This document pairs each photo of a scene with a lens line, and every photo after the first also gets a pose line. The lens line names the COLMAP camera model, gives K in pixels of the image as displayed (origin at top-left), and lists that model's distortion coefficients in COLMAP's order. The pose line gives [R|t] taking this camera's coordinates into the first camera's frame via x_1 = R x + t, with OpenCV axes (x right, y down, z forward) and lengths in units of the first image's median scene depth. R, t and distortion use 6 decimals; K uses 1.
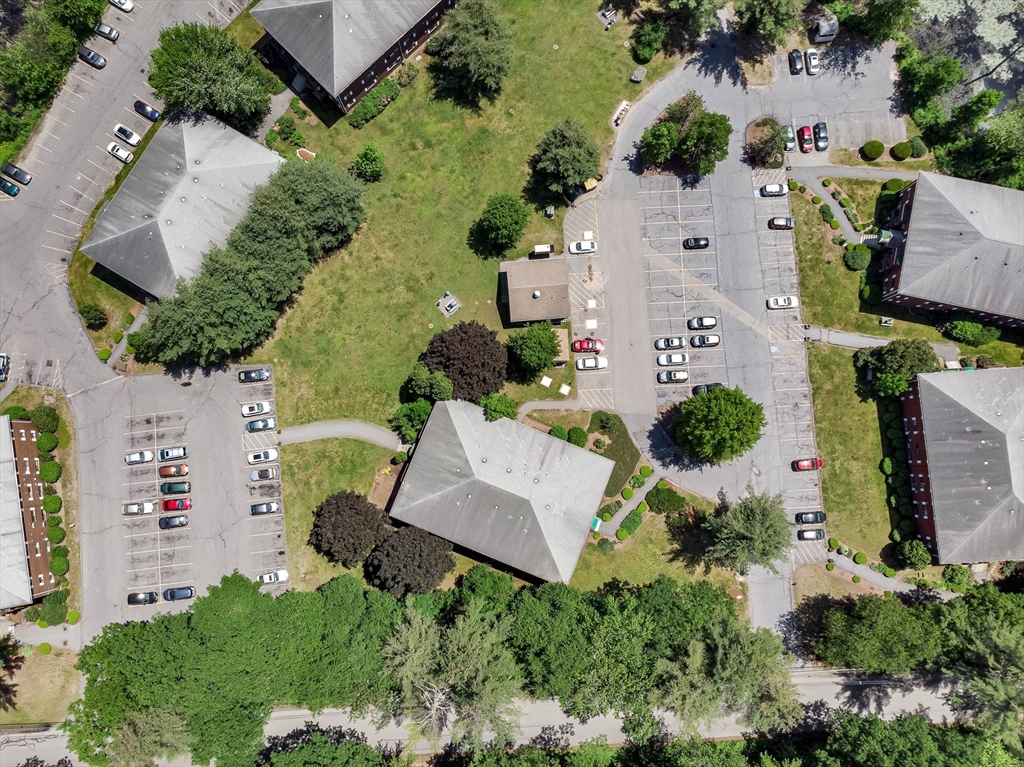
lens RADIAL K [[752.8, 0, 515.9], [0, 752.8, 387.4], [0, 0, 1]] dist [0.006649, 0.000938]
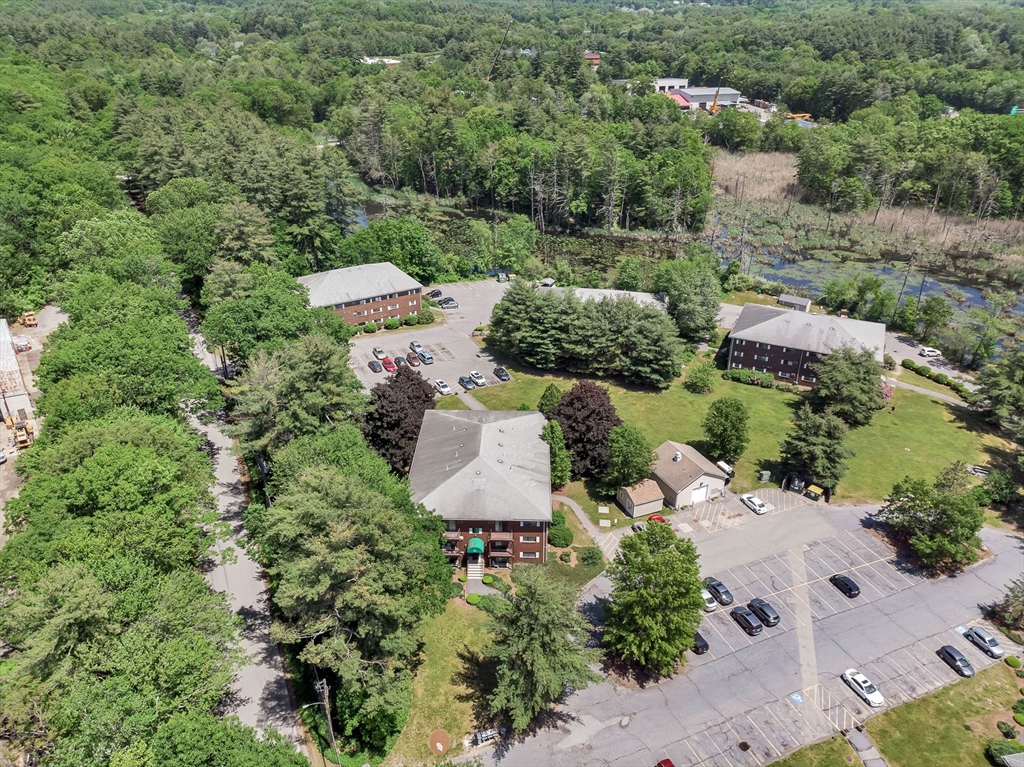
lens RADIAL K [[760.4, 0, 512.0], [0, 760.4, 383.5], [0, 0, 1]] dist [0.010078, 0.001916]
pose [[0.352955, 0.437433, -0.827088, 0.701434], [-0.931462, 0.247722, -0.266480, 0.305810], [0.088320, 0.864457, 0.494887, 0.389488]]
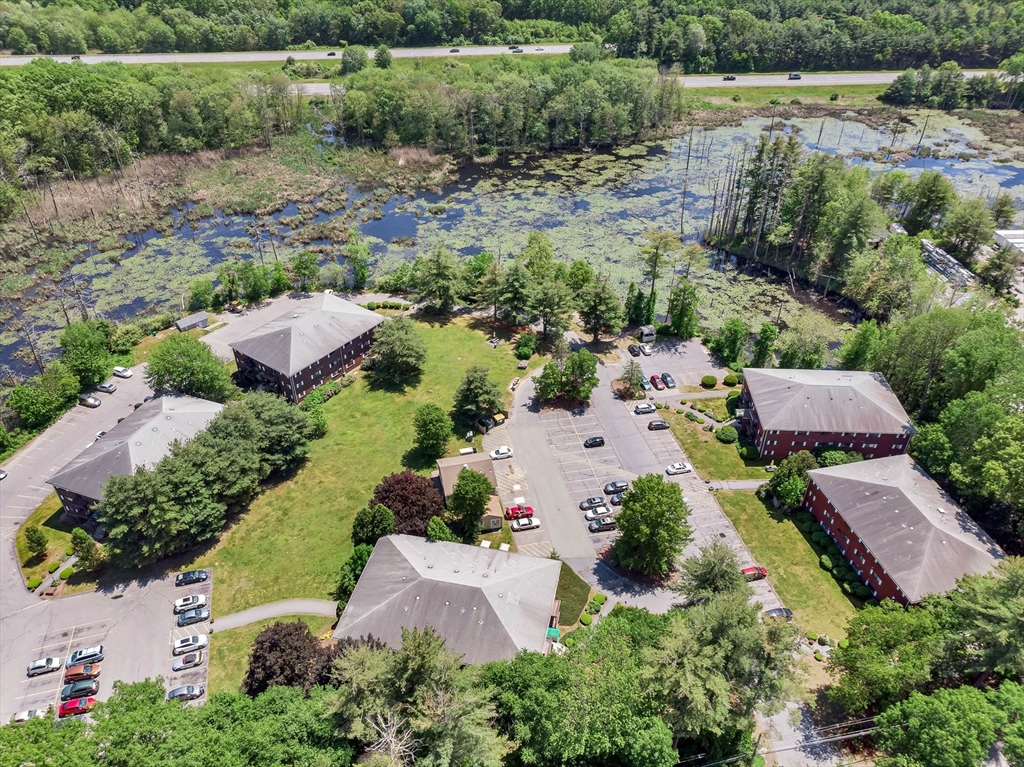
lens RADIAL K [[761.2, 0, 514.7], [0, 761.2, 380.5], [0, 0, 1]] dist [-0.003868, 0.010739]
pose [[0.985532, -0.096921, 0.139042, -0.043563], [0.168331, 0.655452, -0.736239, 0.617264], [-0.019778, 0.748992, 0.662284, 0.135920]]
